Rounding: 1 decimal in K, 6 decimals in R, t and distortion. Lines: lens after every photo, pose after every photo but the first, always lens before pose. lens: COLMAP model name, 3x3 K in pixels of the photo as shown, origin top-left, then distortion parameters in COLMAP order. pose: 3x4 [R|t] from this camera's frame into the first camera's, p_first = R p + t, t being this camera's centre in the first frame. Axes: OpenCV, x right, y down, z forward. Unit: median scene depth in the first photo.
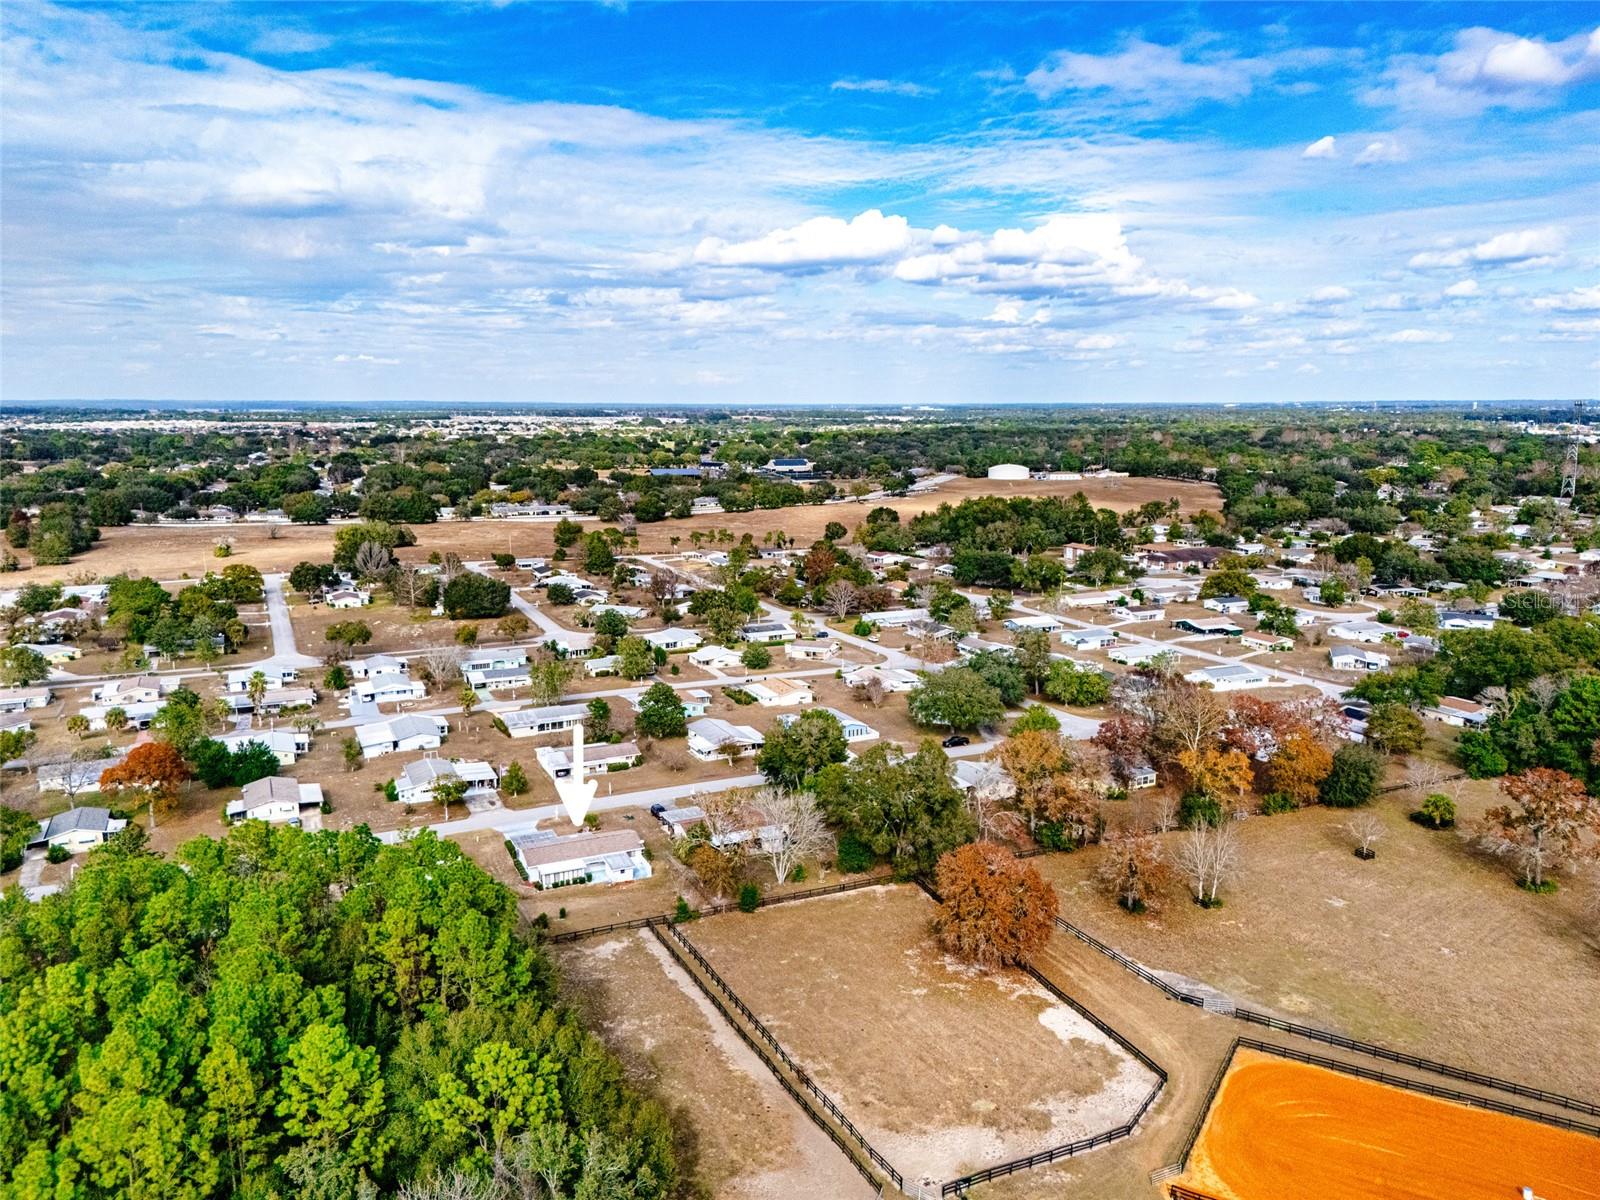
lens RADIAL K [[1185.7, 0, 809.0], [0, 1185.7, 604.7], [0, 0, 1]] dist [0.067222, -0.001882]
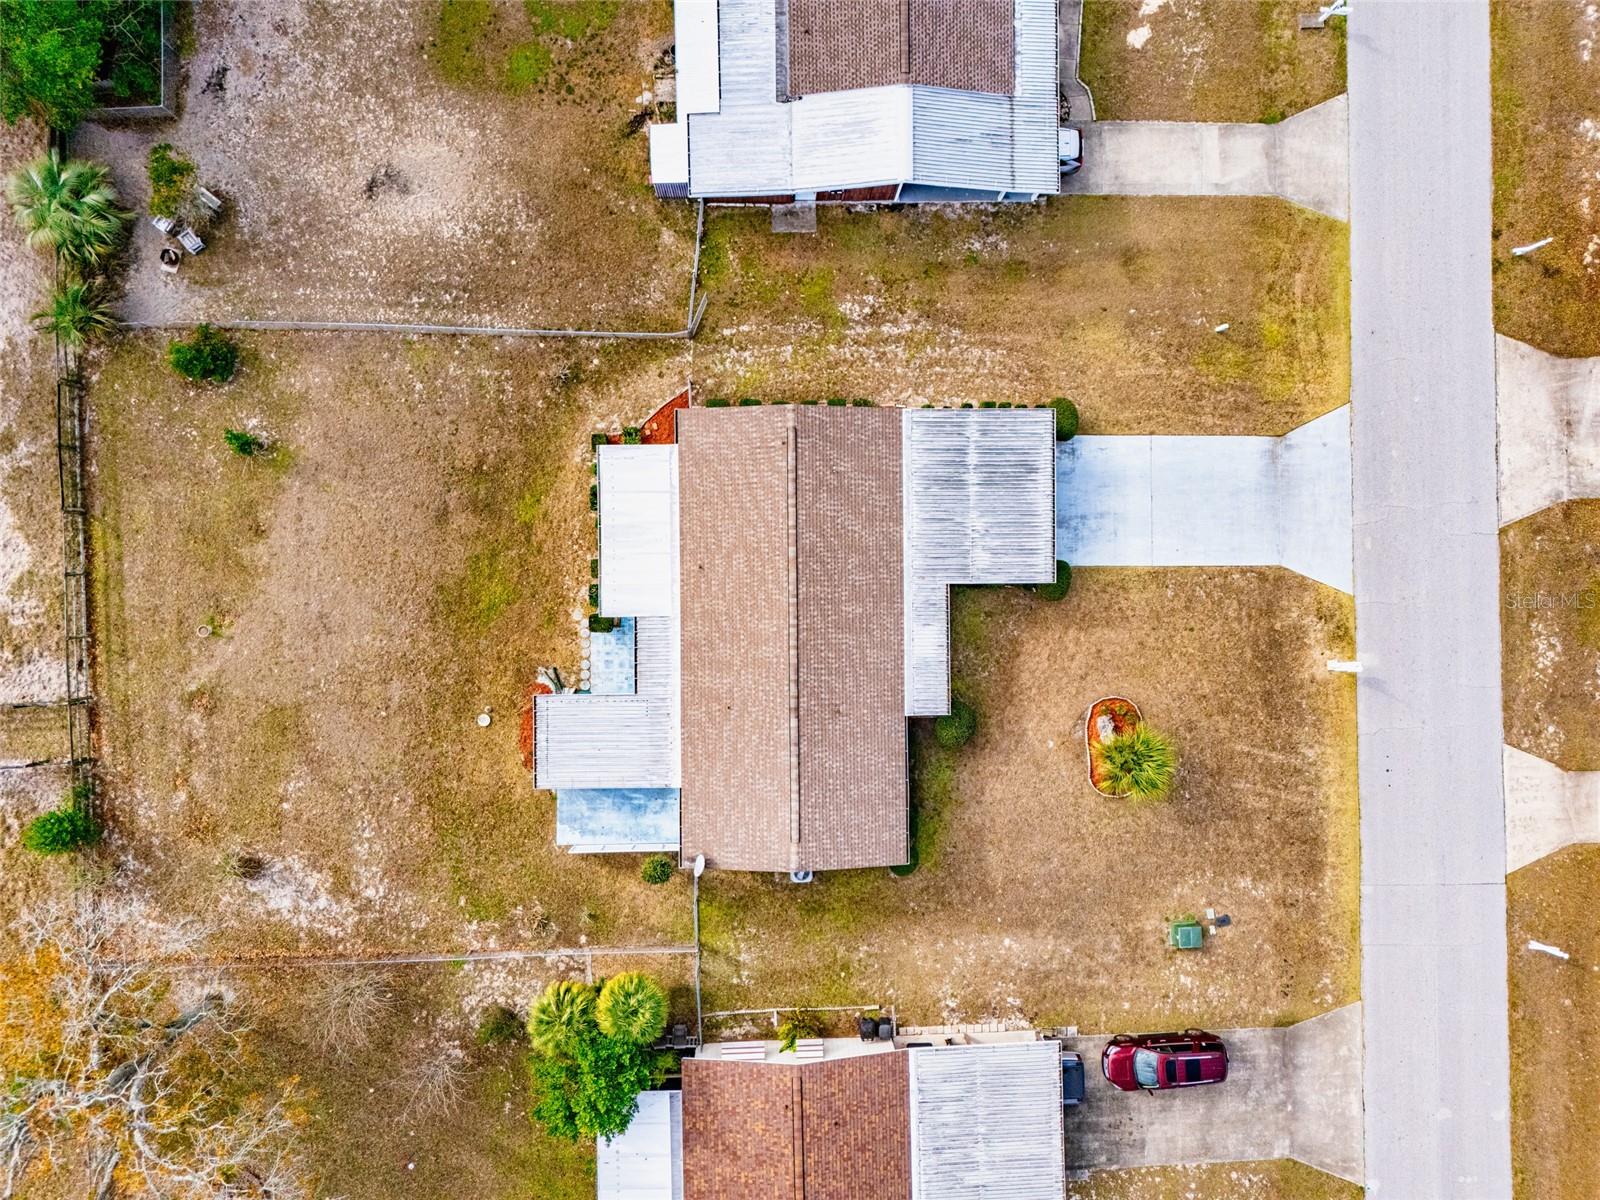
lens RADIAL K [[1147.4, 0, 800.0], [0, 1147.4, 600.0], [0, 0, 1]] dist [0.076684, -0.061593]
pose [[-0.411510, 0.911405, 0.000444, -0.155461], [-0.183959, -0.083536, 0.979378, -0.027117], [0.892647, 0.402943, 0.202037, 0.737550]]
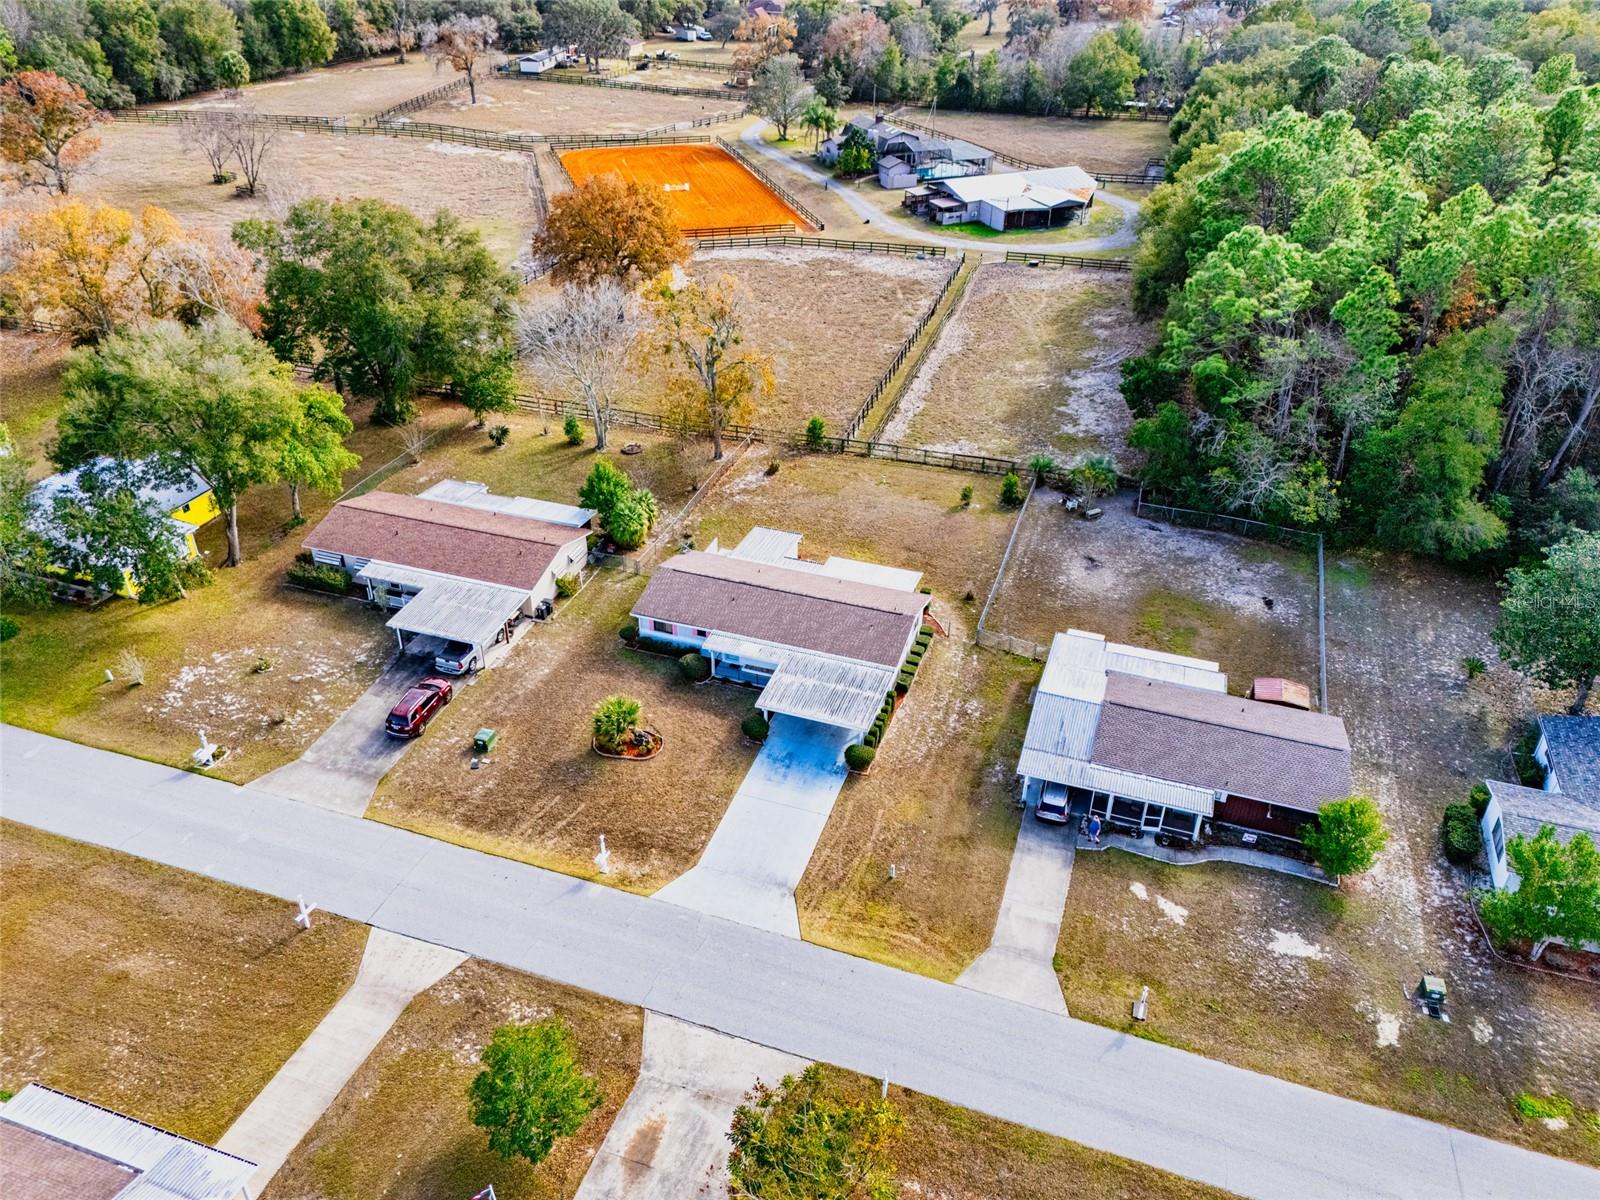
lens RADIAL K [[1147.4, 0, 800.0], [0, 1147.4, 600.0], [0, 0, 1]] dist [0.076684, -0.061593]
pose [[-0.718143, -0.377839, 0.584387, -0.338549], [0.110780, 0.766983, 0.632033, -0.043226], [-0.687021, 0.518628, -0.508947, 0.935854]]
